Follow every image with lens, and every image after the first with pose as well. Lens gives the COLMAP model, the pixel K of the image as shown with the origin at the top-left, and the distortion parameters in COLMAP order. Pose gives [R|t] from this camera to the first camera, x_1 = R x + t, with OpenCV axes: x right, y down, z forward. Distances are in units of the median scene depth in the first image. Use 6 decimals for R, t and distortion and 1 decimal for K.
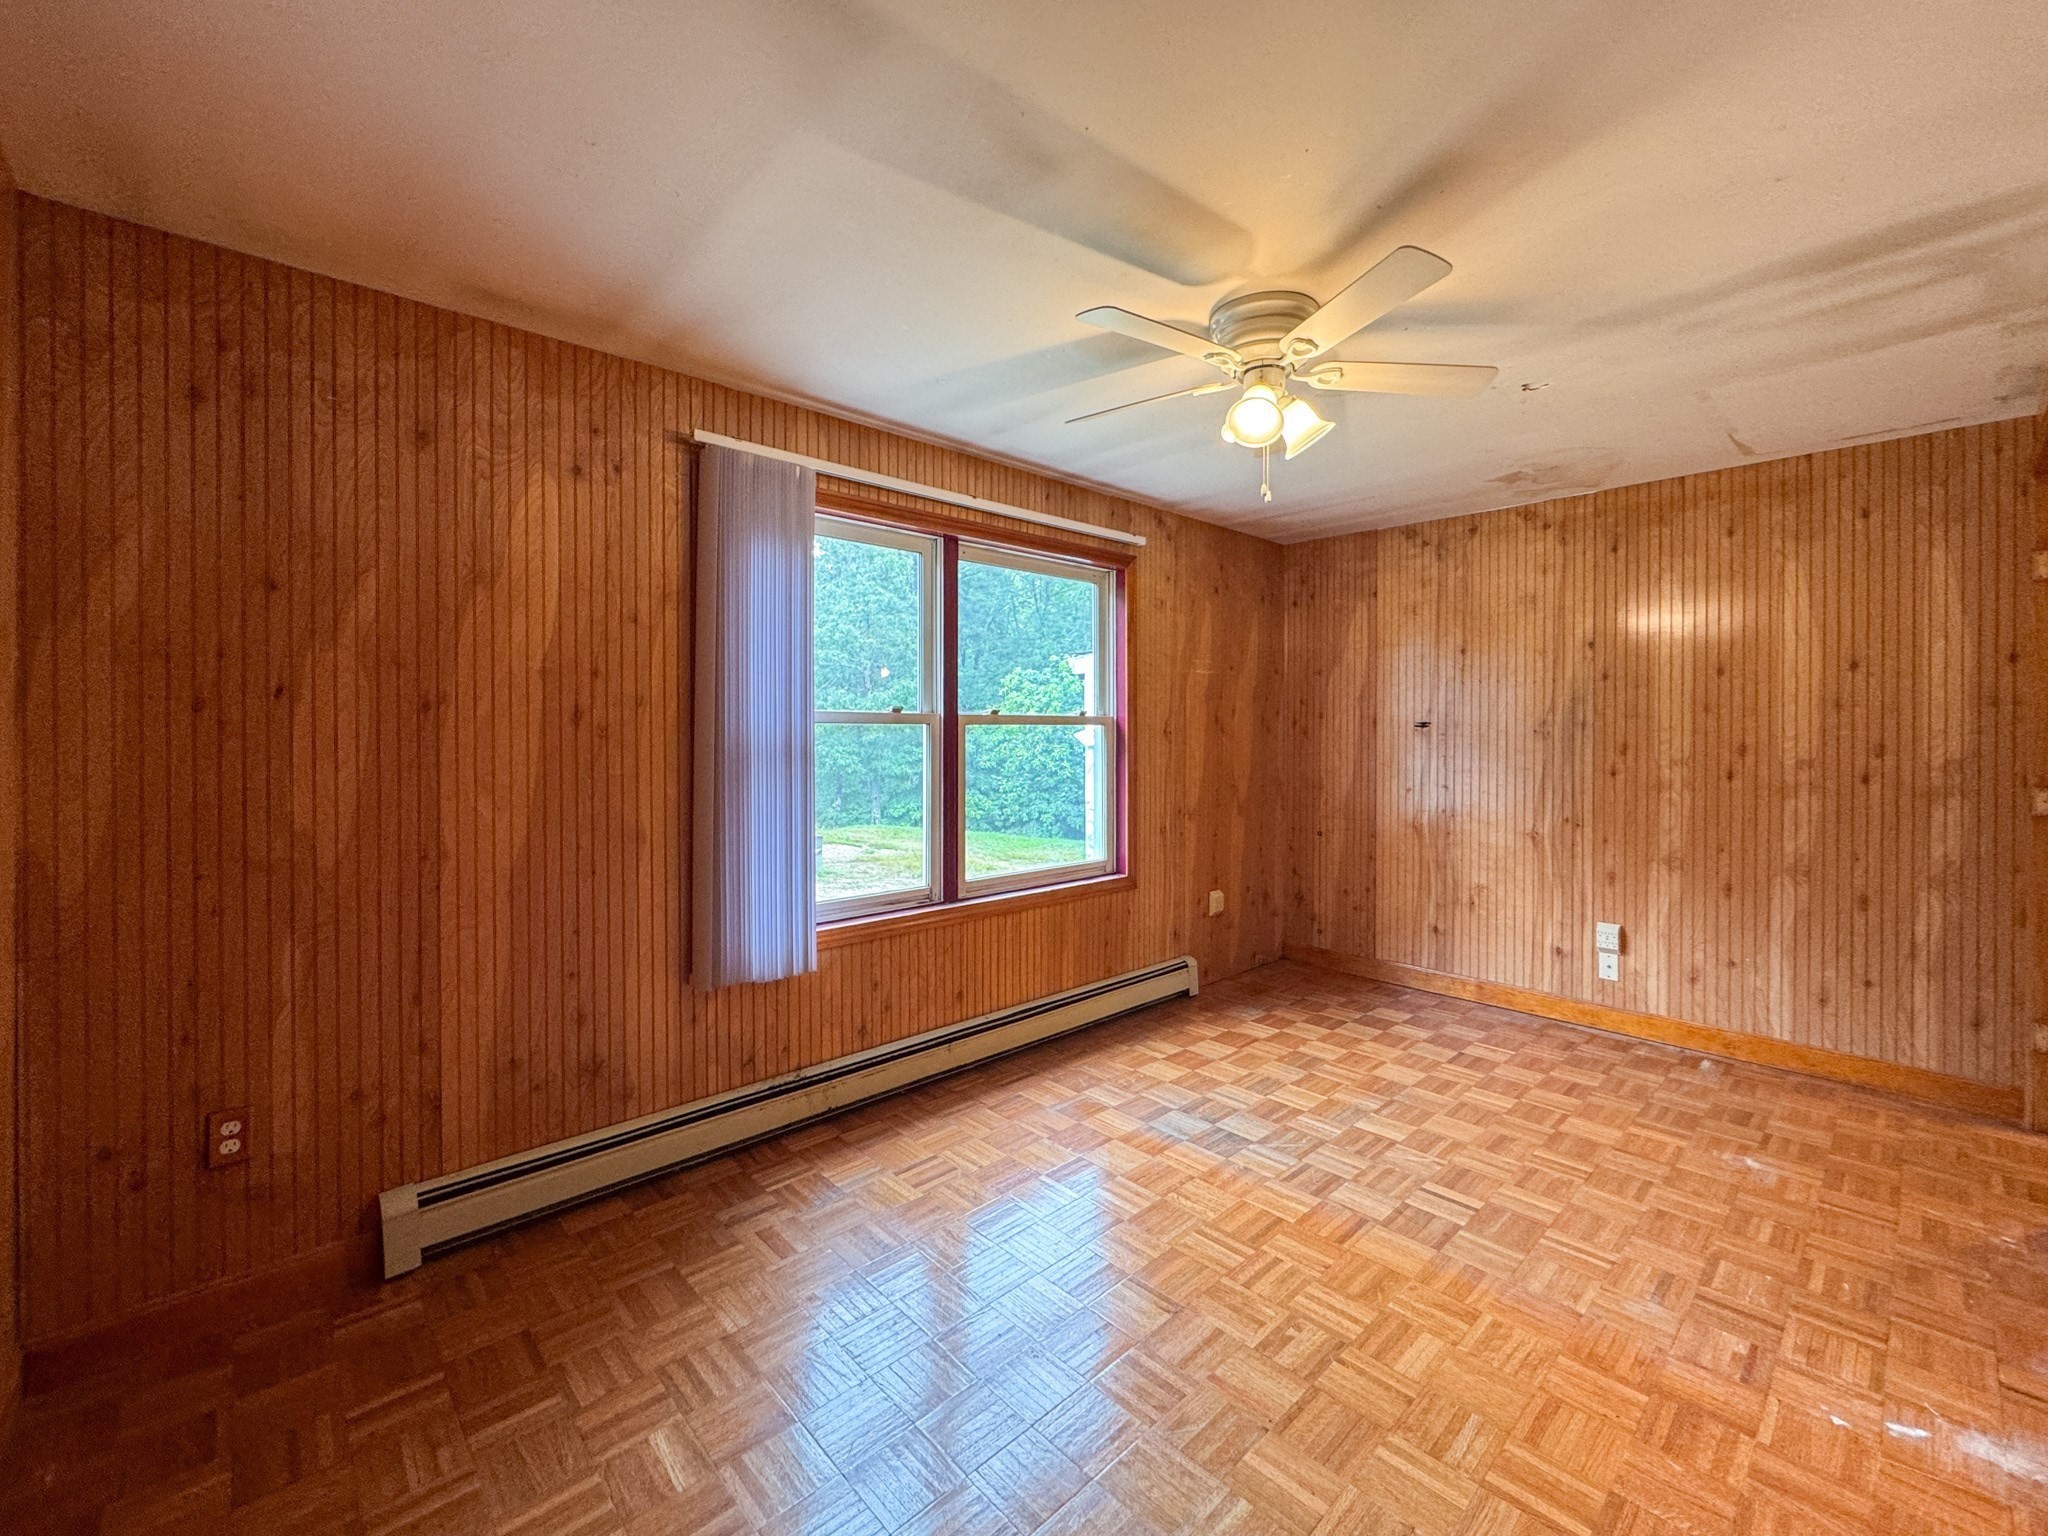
lens RADIAL K [[840.2, 0, 1010.6], [0, 840.2, 748.4], [0, 0, 1]] dist [-0.002609, -0.000059]
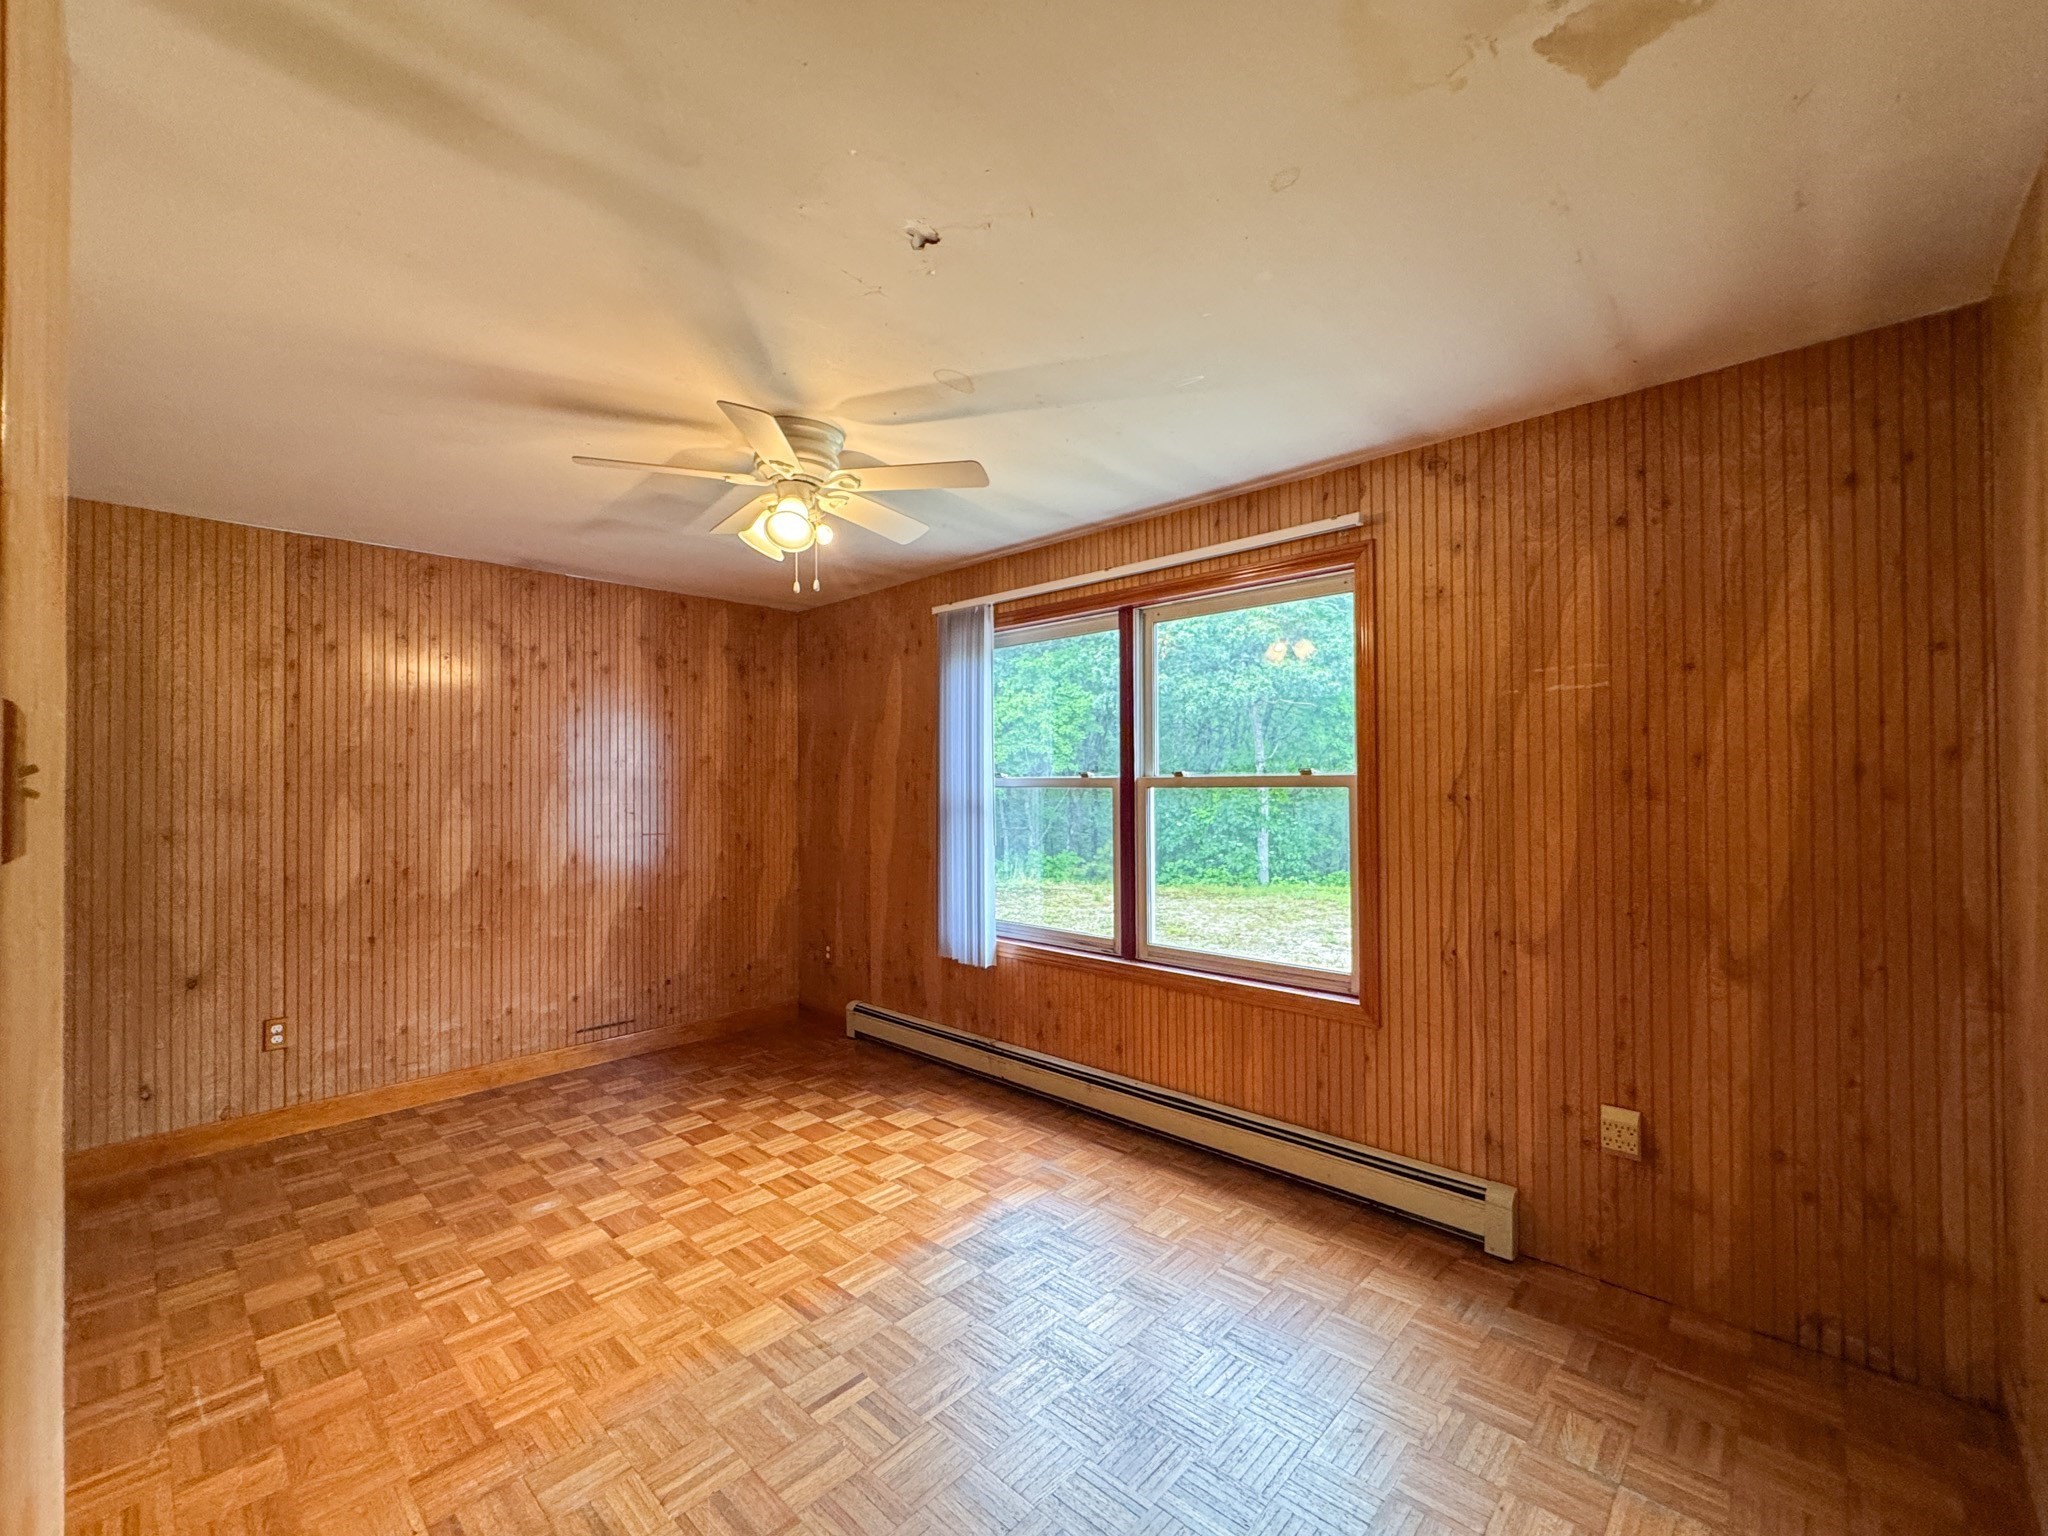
lens RADIAL K [[824.0, 0, 1030.2], [0, 824.0, 792.2], [0, 0, 1]] dist [-0.001000, -0.000026]
pose [[0.102078, 0.010930, -0.994716, 0.964388], [-0.012216, 0.999878, 0.009733, -0.032503], [0.994701, 0.011158, 0.102199, 0.804701]]
